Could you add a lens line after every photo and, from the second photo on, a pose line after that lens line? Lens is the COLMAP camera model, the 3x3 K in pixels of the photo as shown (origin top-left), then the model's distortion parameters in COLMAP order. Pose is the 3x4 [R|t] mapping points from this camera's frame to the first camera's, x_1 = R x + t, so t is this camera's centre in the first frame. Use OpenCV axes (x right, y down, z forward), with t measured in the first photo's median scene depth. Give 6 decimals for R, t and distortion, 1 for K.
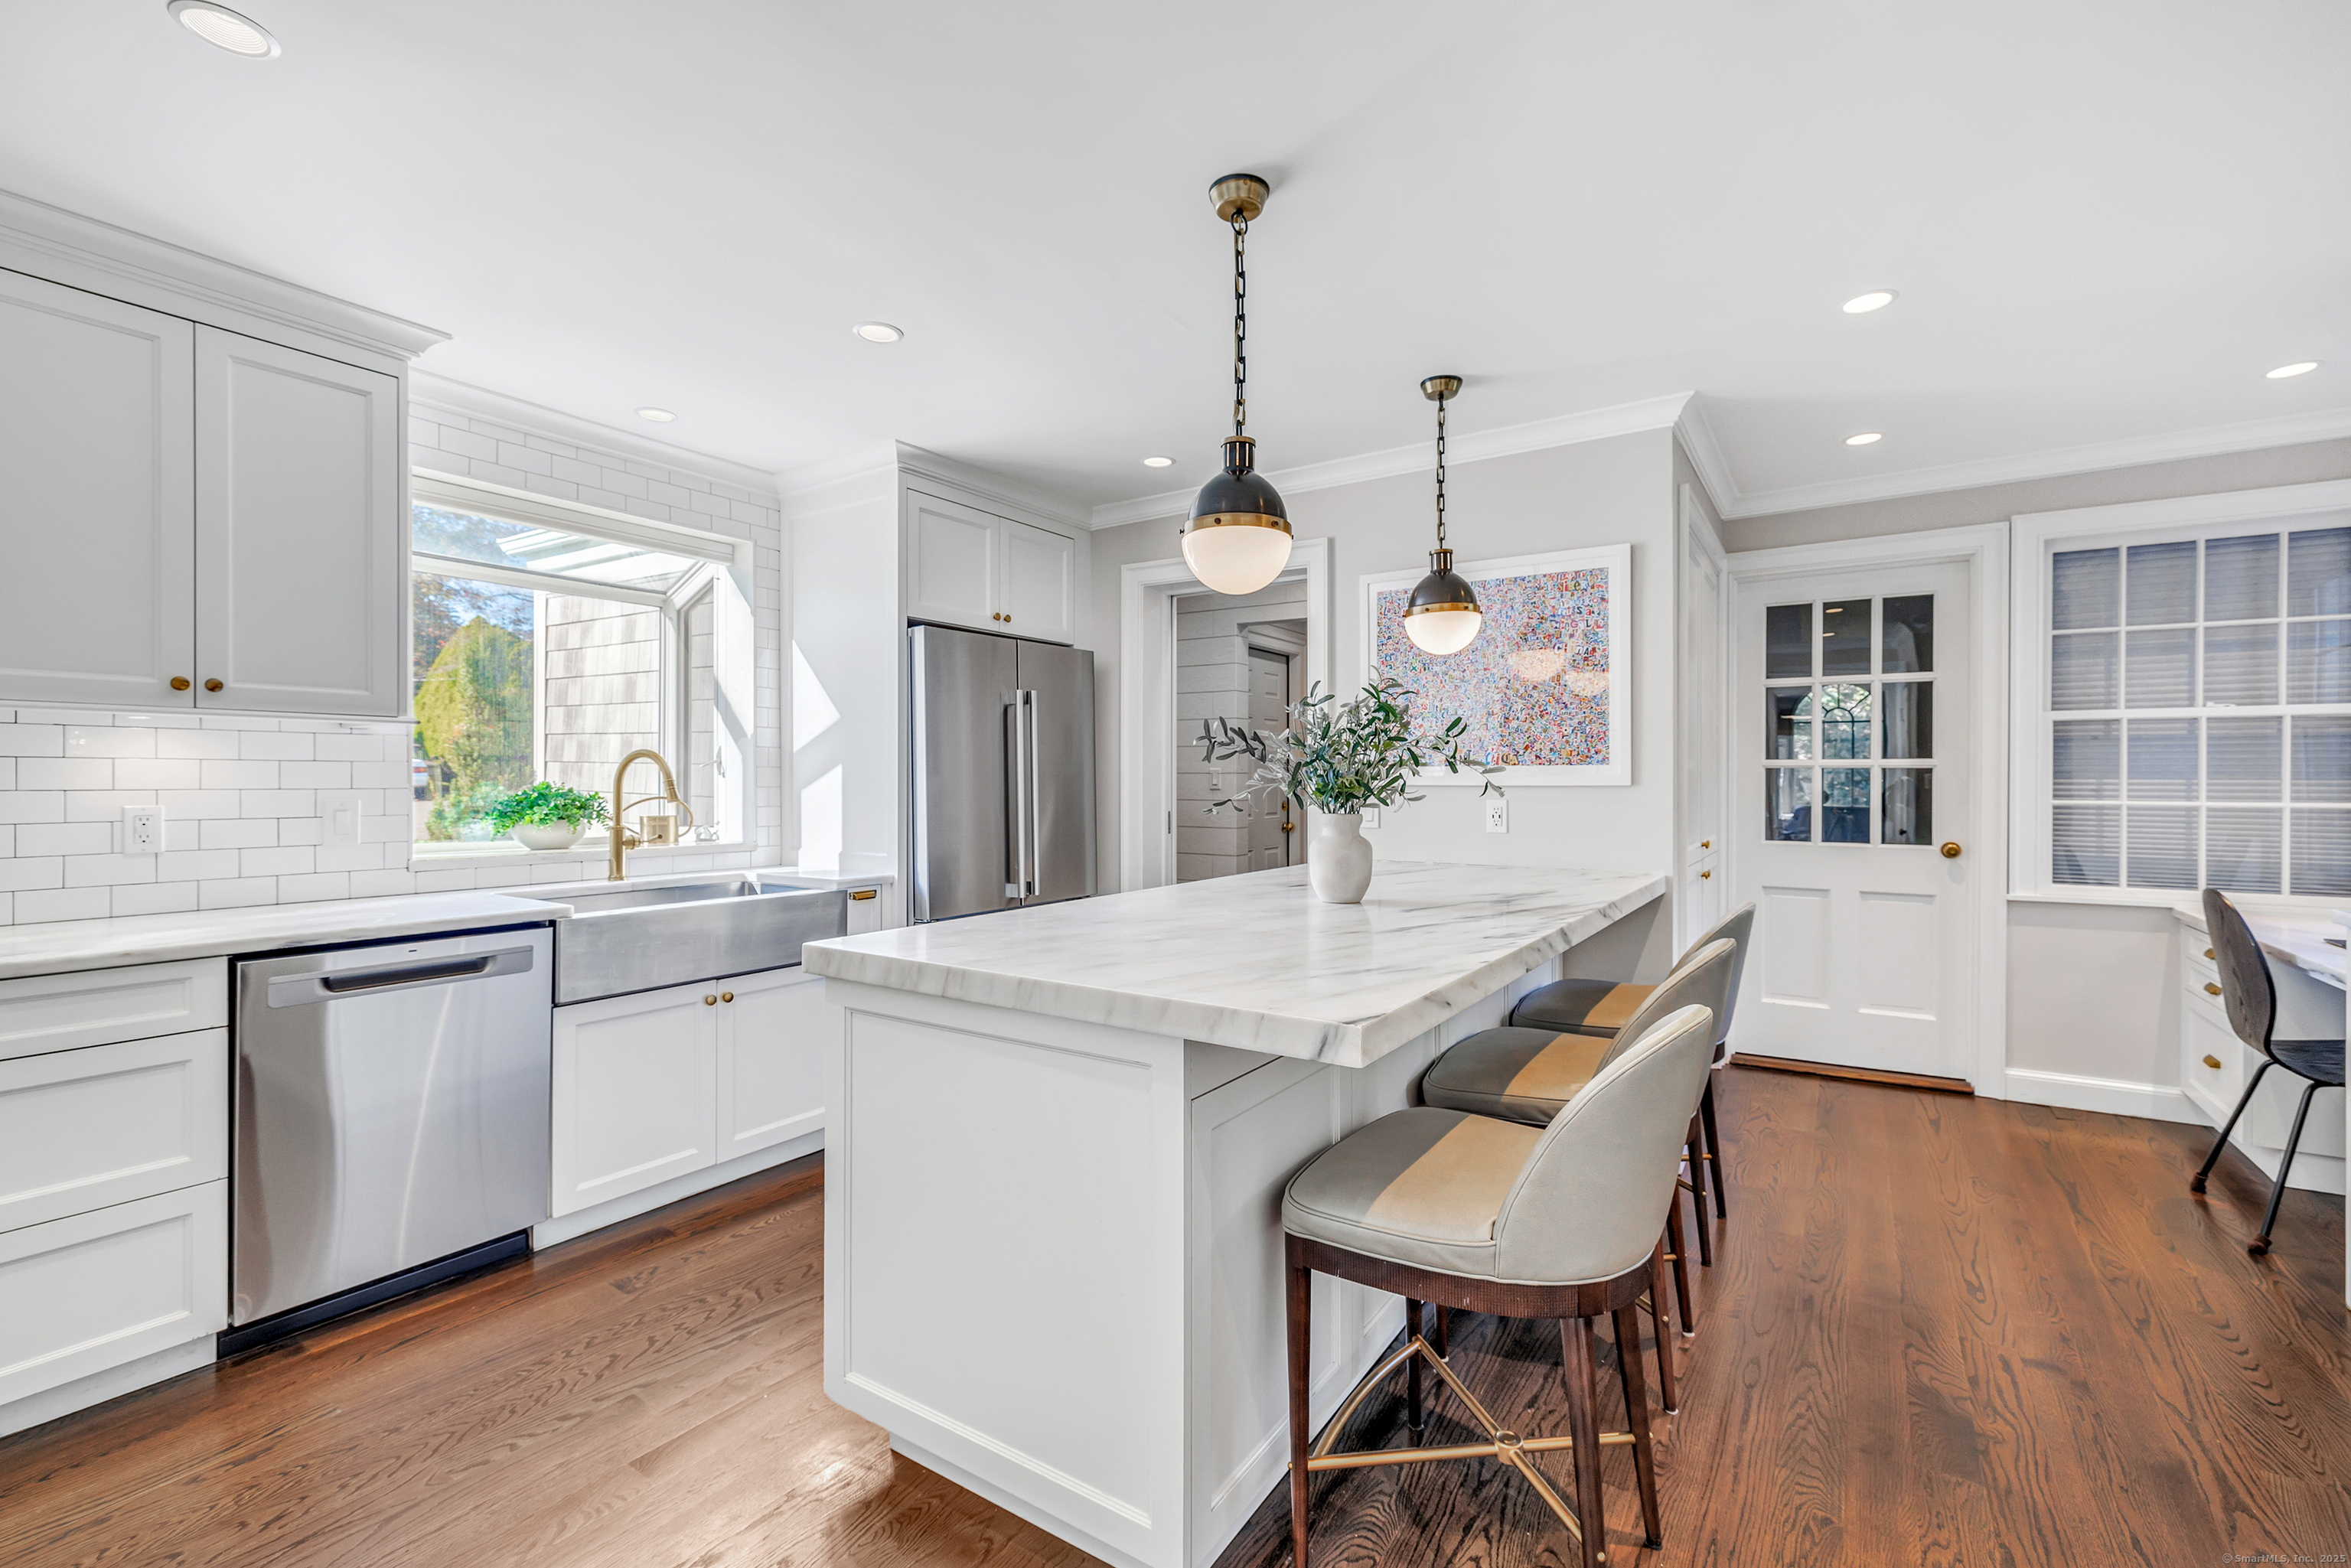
lens RADIAL K [[1018.9, 0, 1180.1], [0, 1018.9, 770.4], [0, 0, 1]] dist [0.000383, 0.000701]
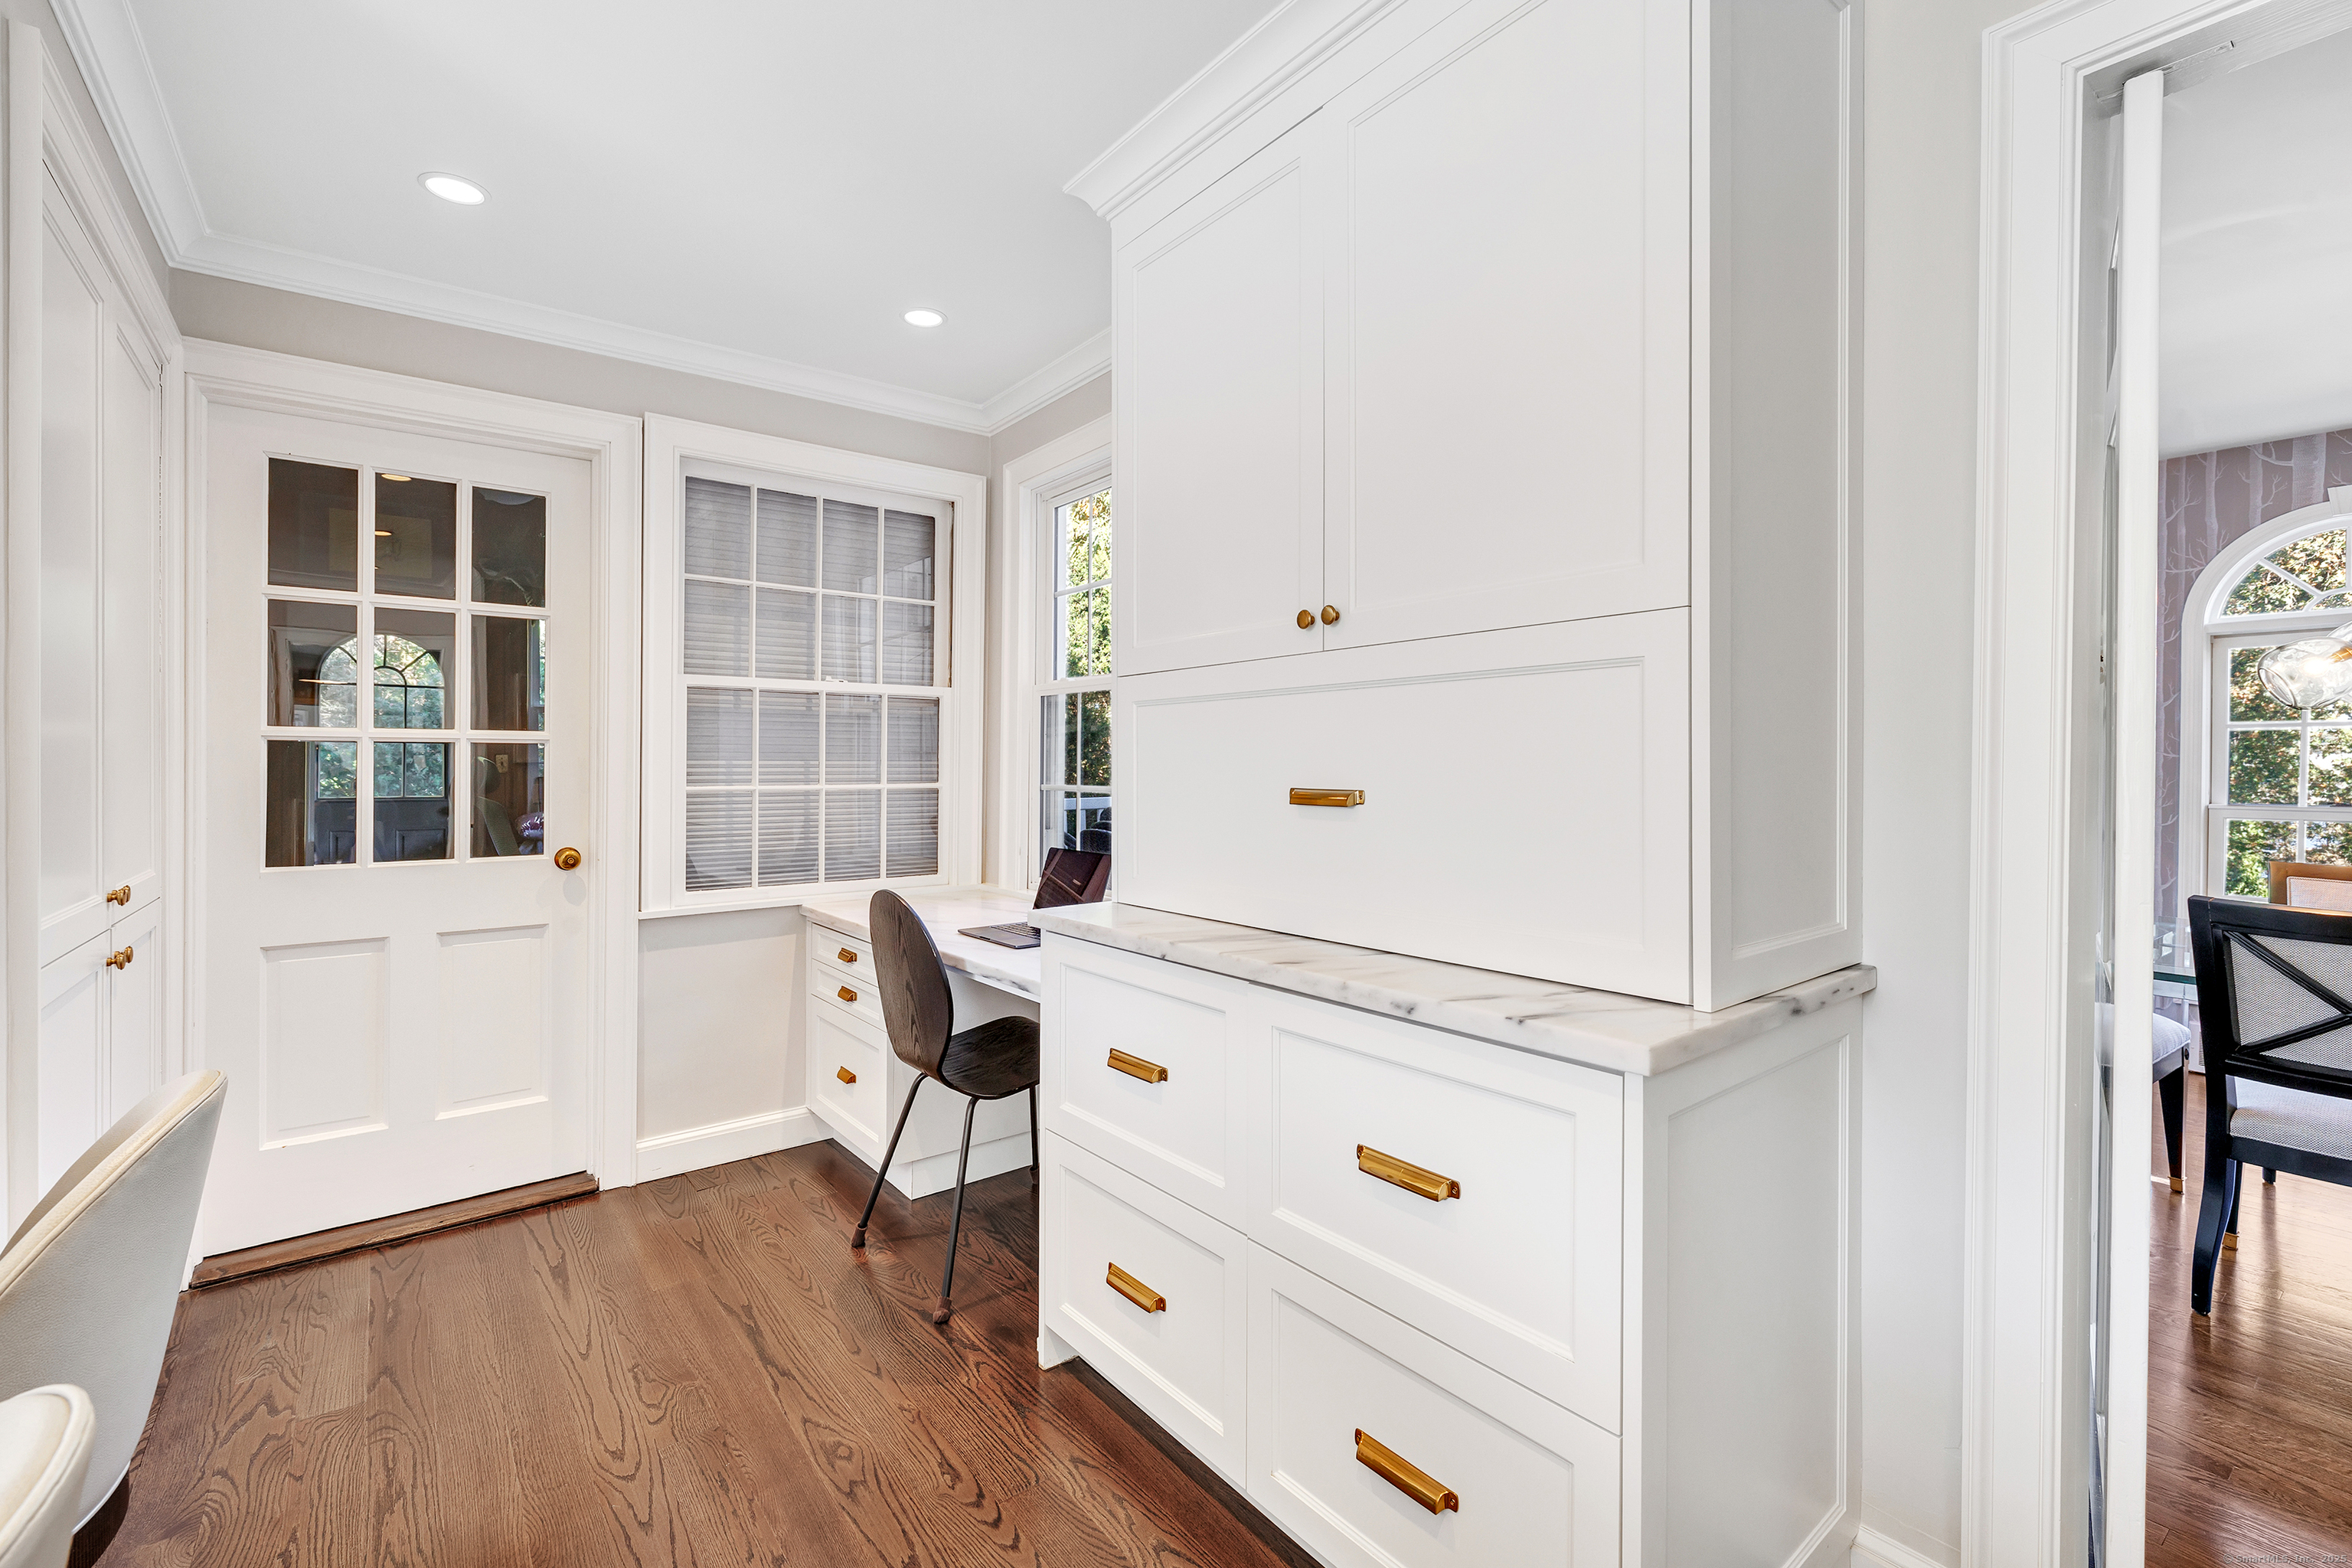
lens RADIAL K [[1019.4, 0, 1167.9], [0, 1019.4, 768.1], [0, 0, 1]] dist [0.000383, 0.000701]
pose [[0.326160, -0.003791, 0.945307, 0.228704], [-0.005248, 0.999969, 0.005821, 0.008264], [-0.945300, -0.006860, 0.326131, 0.388719]]
